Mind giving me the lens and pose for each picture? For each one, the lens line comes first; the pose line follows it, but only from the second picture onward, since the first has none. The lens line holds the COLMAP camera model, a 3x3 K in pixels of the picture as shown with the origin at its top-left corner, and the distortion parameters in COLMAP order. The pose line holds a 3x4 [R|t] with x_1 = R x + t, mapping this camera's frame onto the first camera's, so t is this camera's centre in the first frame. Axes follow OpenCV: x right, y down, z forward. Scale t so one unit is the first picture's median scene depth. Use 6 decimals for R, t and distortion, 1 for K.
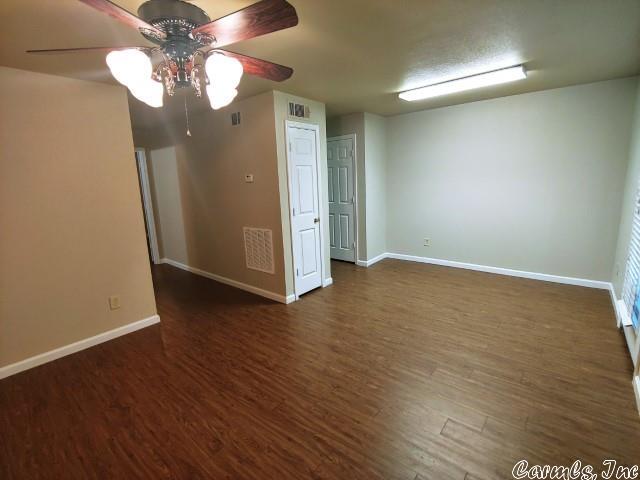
lens RADIAL K [[305.6, 0, 319.6], [0, 305.6, 237.0], [0, 0, 1]] dist [-0.016911, -0.001021]
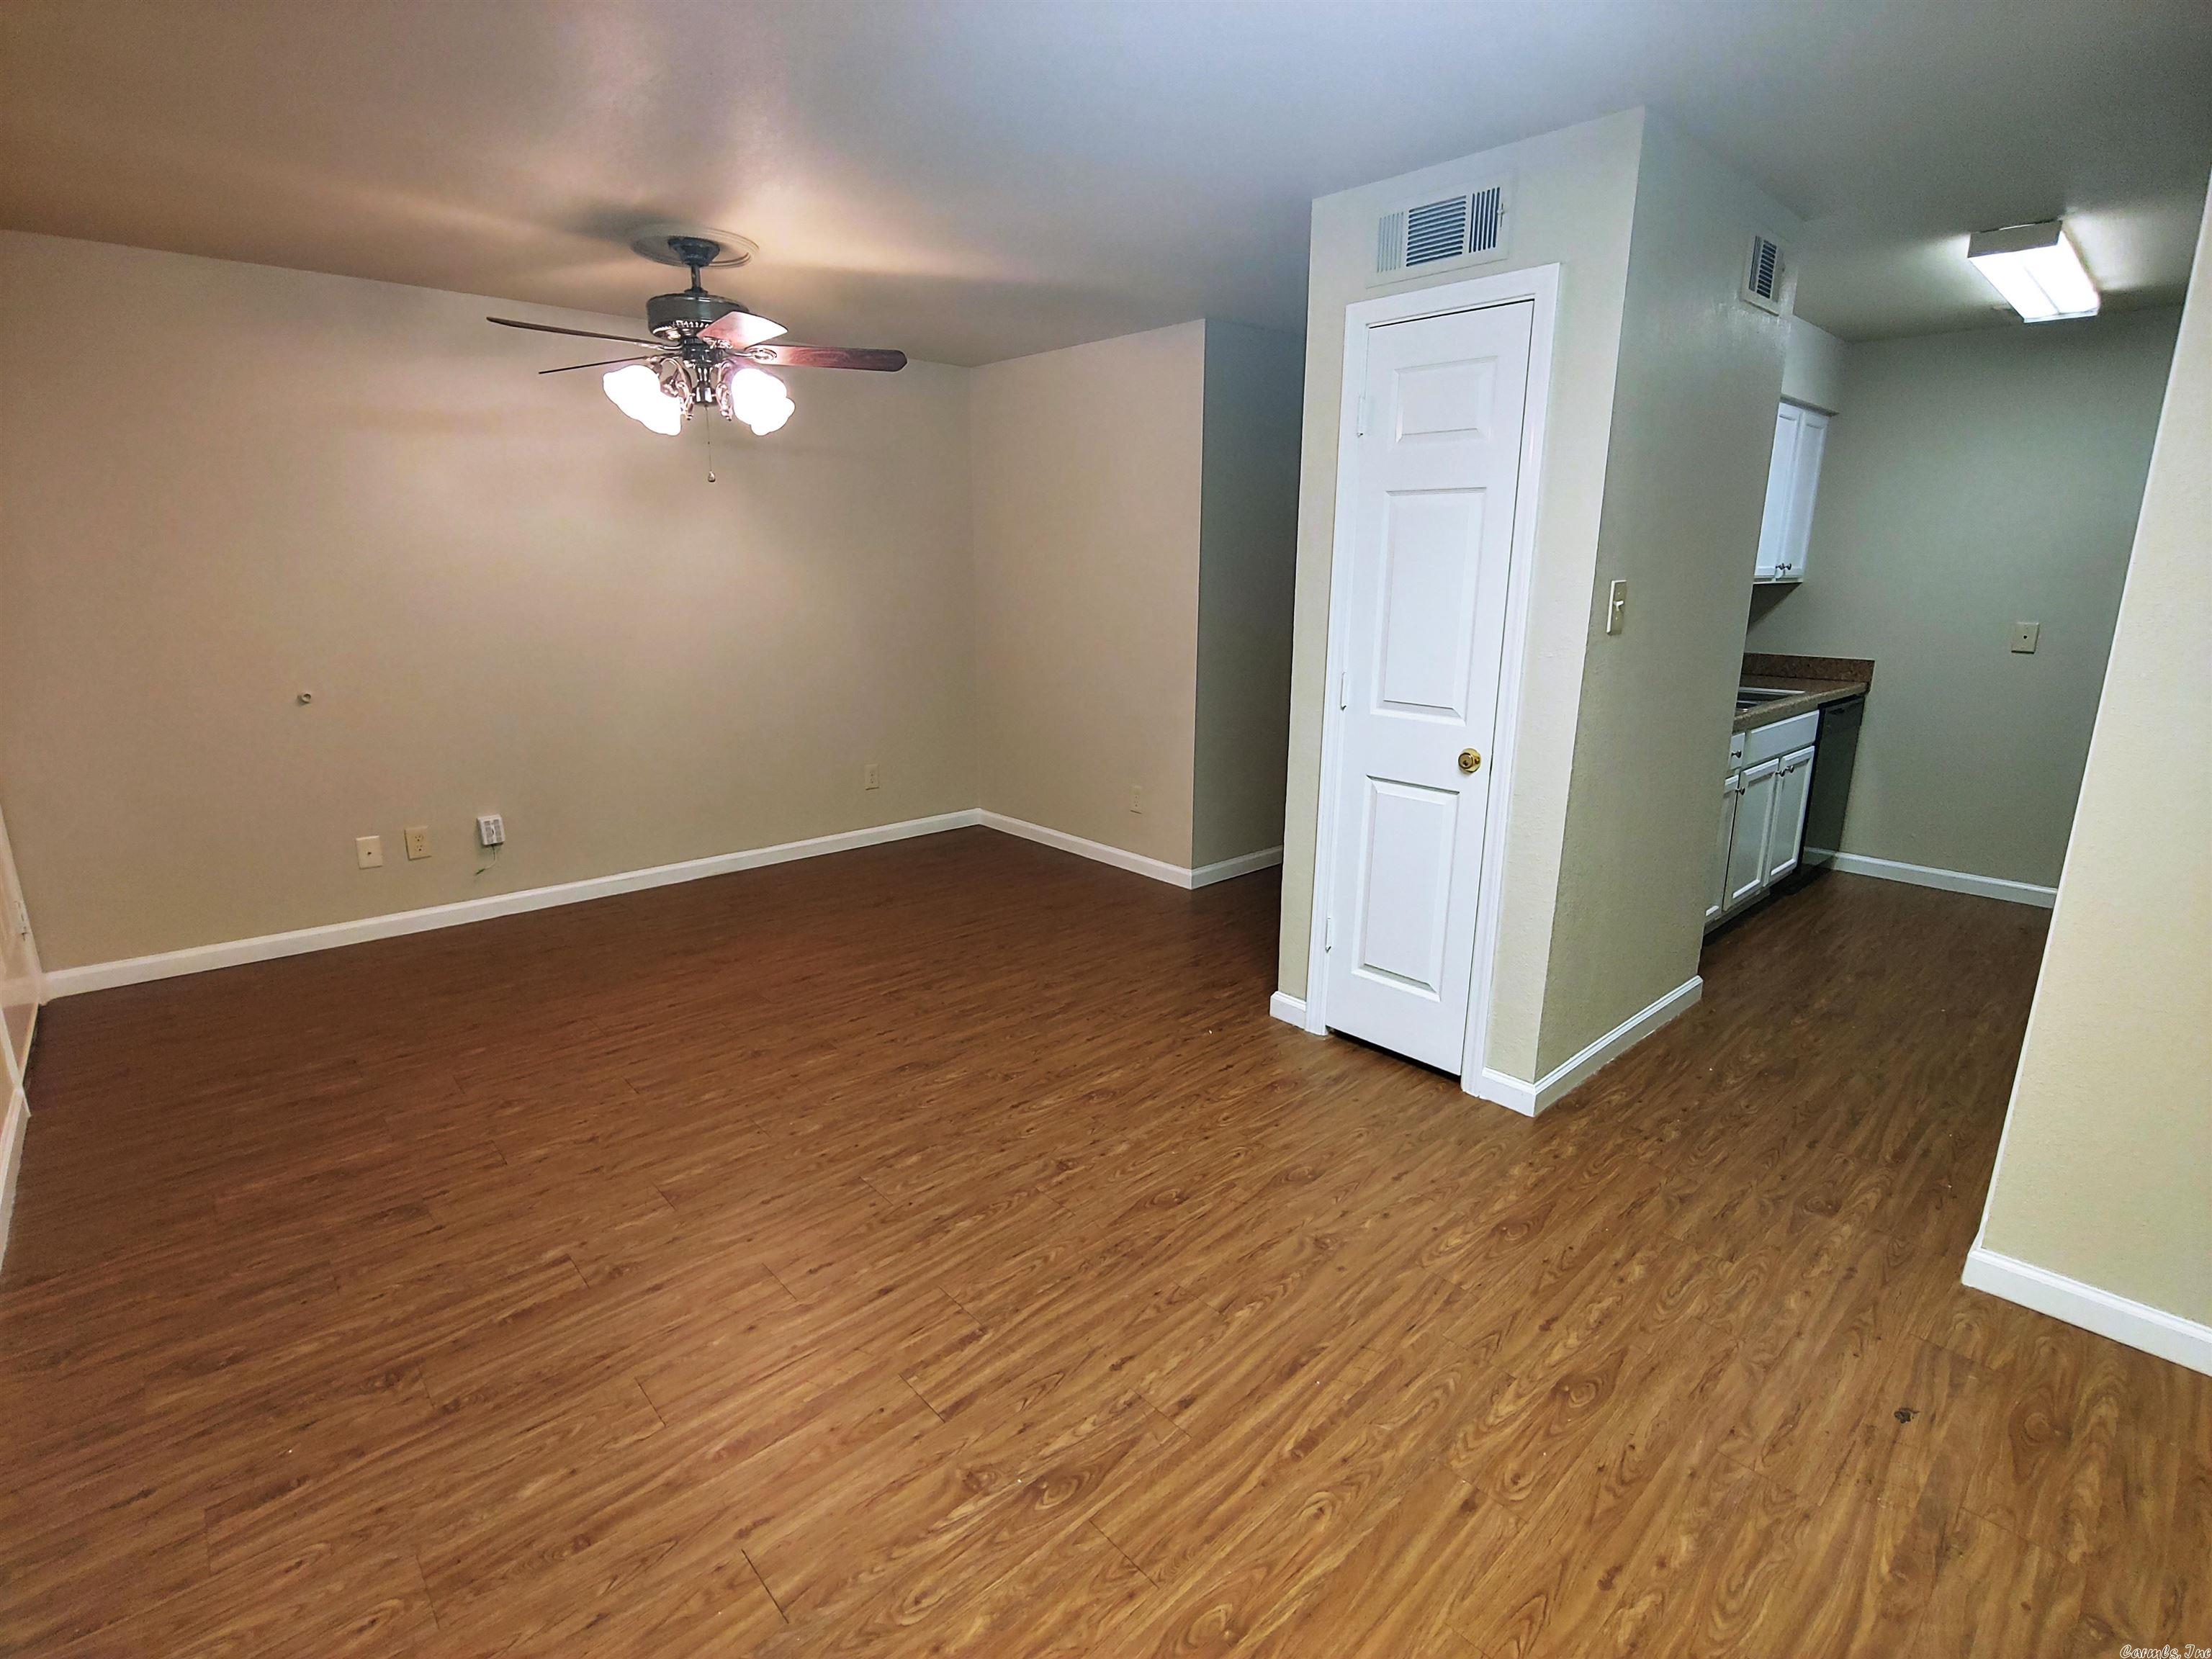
lens RADIAL K [[1056.4, 0, 1113.9], [0, 1056.4, 822.3], [0, 0, 1]] dist [-0.016911, -0.001021]
pose [[-0.130434, 0.274411, -0.952725, 0.910751], [-0.186310, 0.937032, 0.295398, -0.231822], [0.973794, 0.216032, -0.071095, 1.069160]]
